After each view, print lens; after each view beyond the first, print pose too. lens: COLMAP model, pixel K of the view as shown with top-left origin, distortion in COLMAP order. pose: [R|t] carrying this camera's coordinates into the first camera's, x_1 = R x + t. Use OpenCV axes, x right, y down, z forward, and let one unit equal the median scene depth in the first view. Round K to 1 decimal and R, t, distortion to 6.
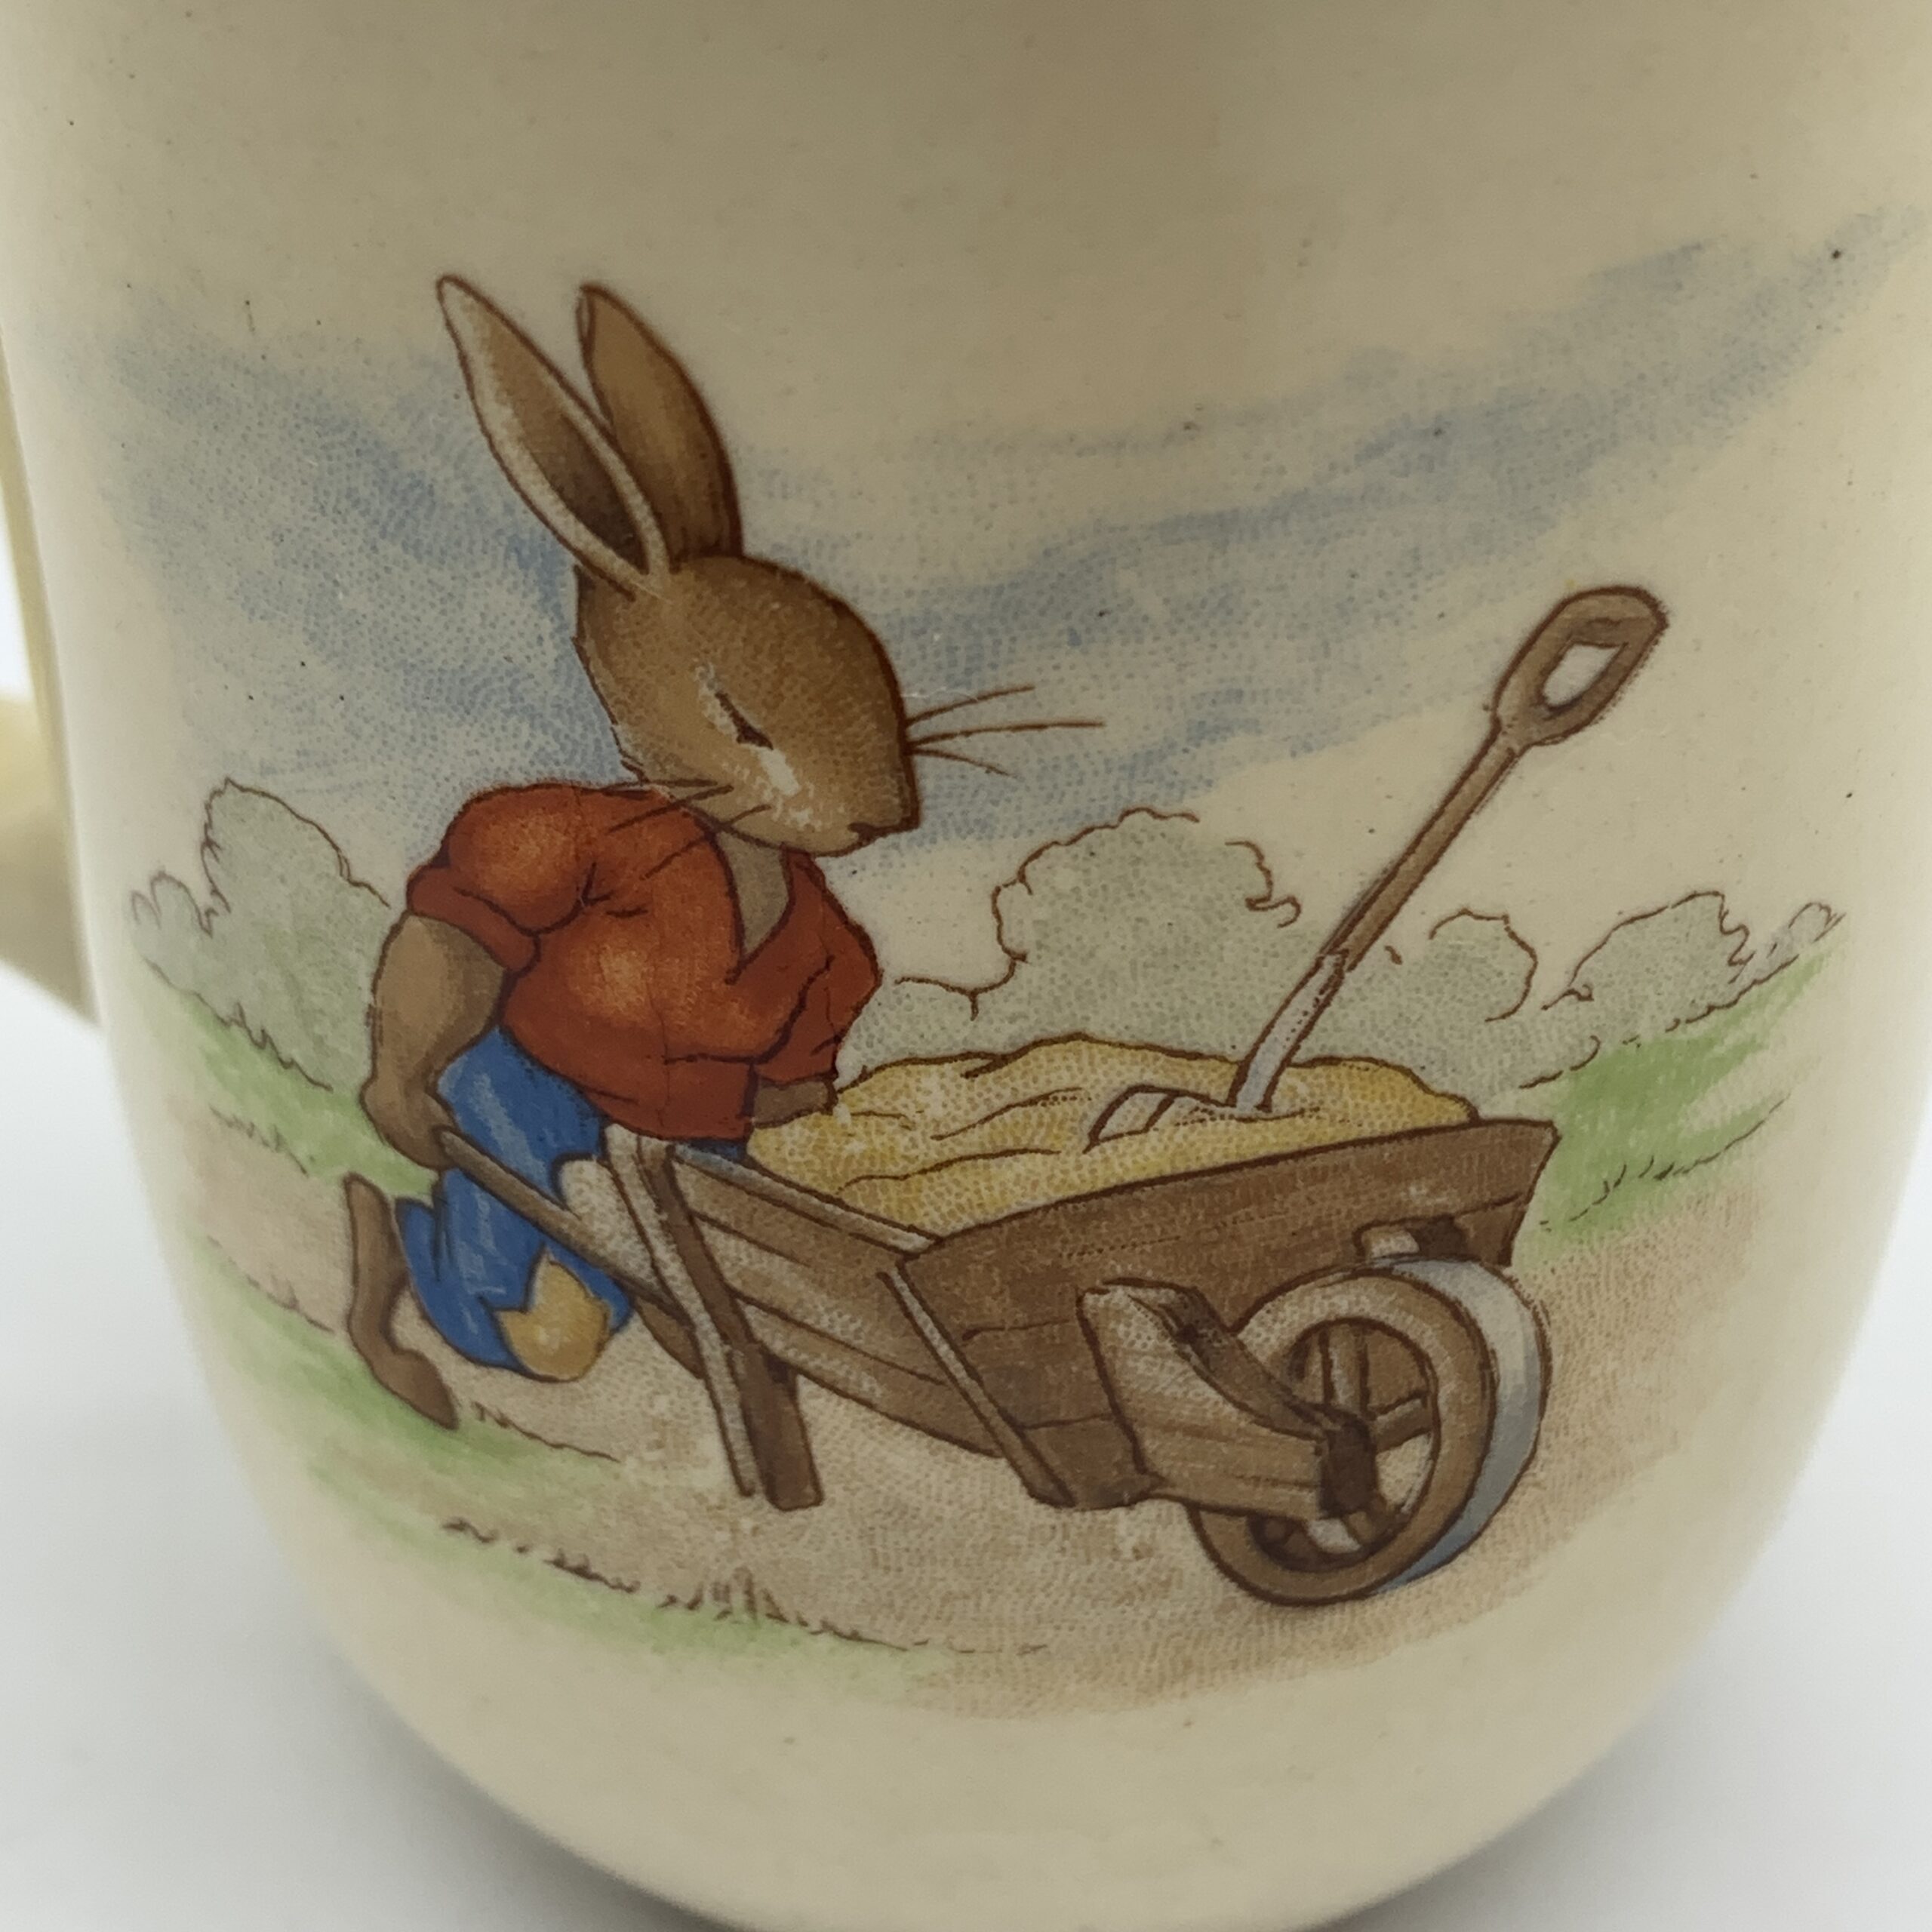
lens RADIAL K [[3715.9, 0, 970.2], [0, 3715.9, 972.1], [0, 0, 1]] dist [0.139779, 0.000000]
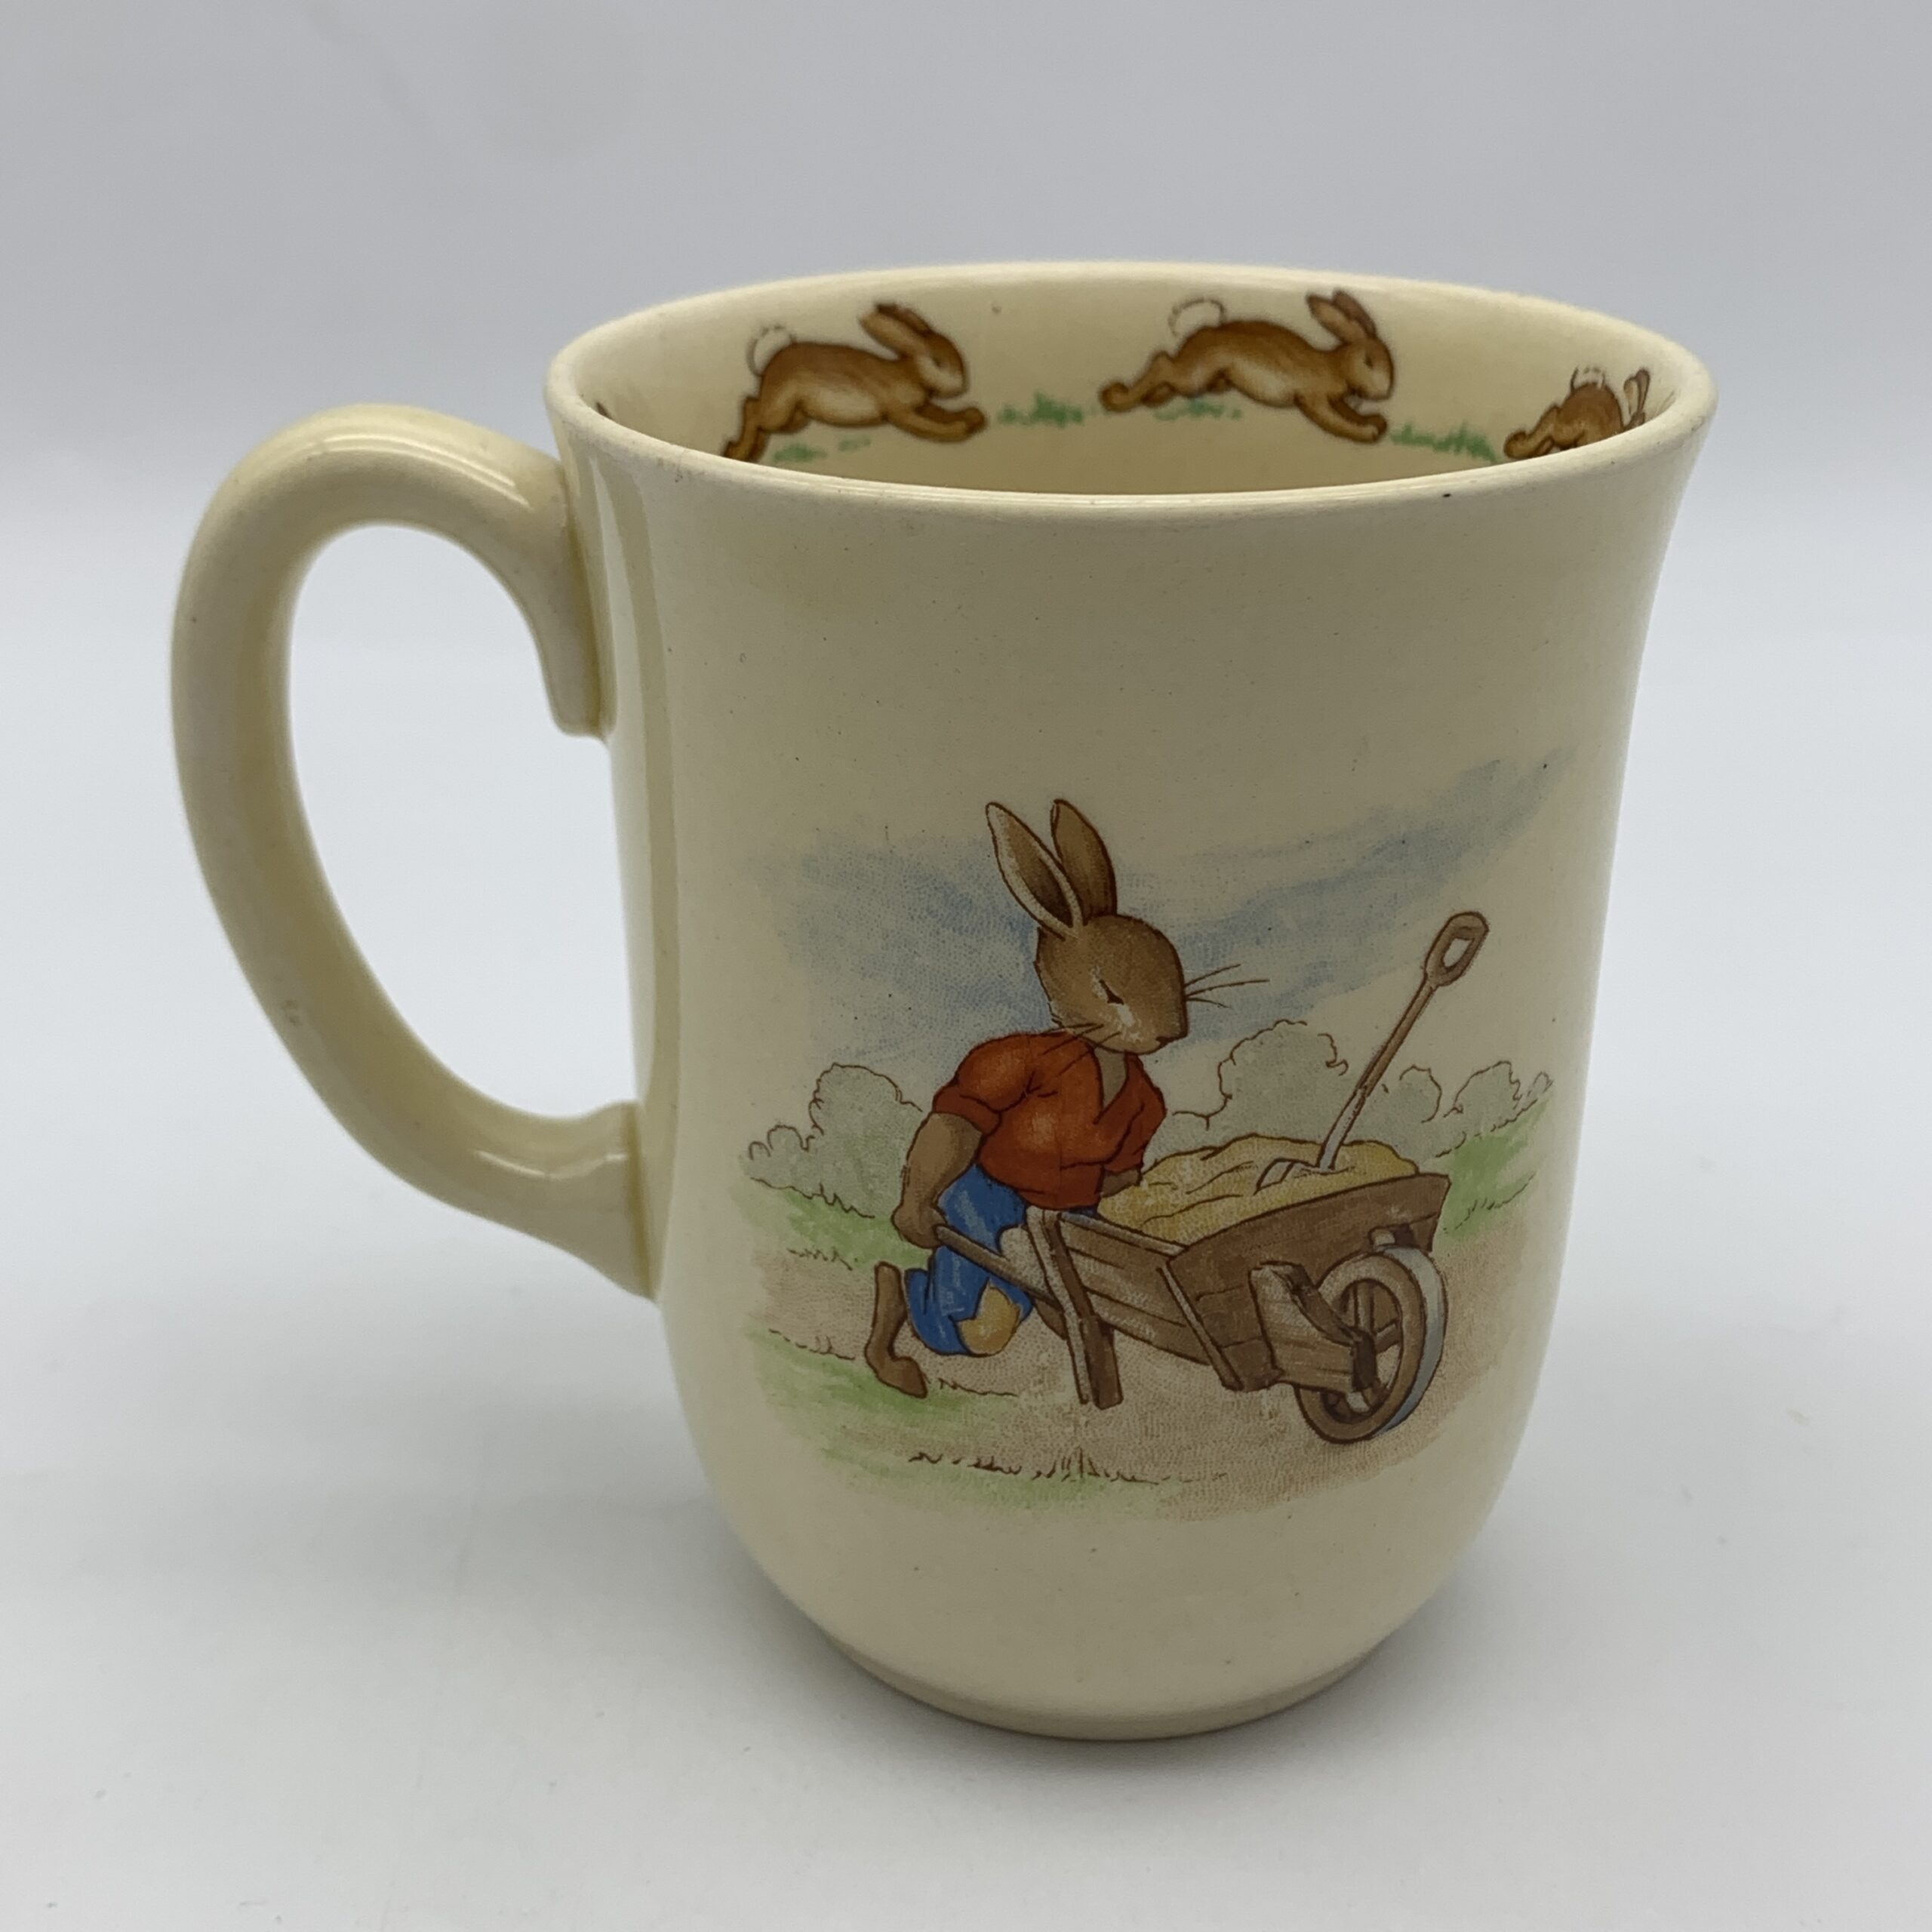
lens RADIAL K [[2794.8, 0, 961.8], [0, 2794.8, 962.7], [0, 0, 1]] dist [0.073210, 0.000000]
pose [[0.983816, -0.066799, 0.166262, -0.389176], [0.102938, 0.970209, -0.219315, 0.250900], [-0.146659, 0.232880, 0.961383, -0.562776]]
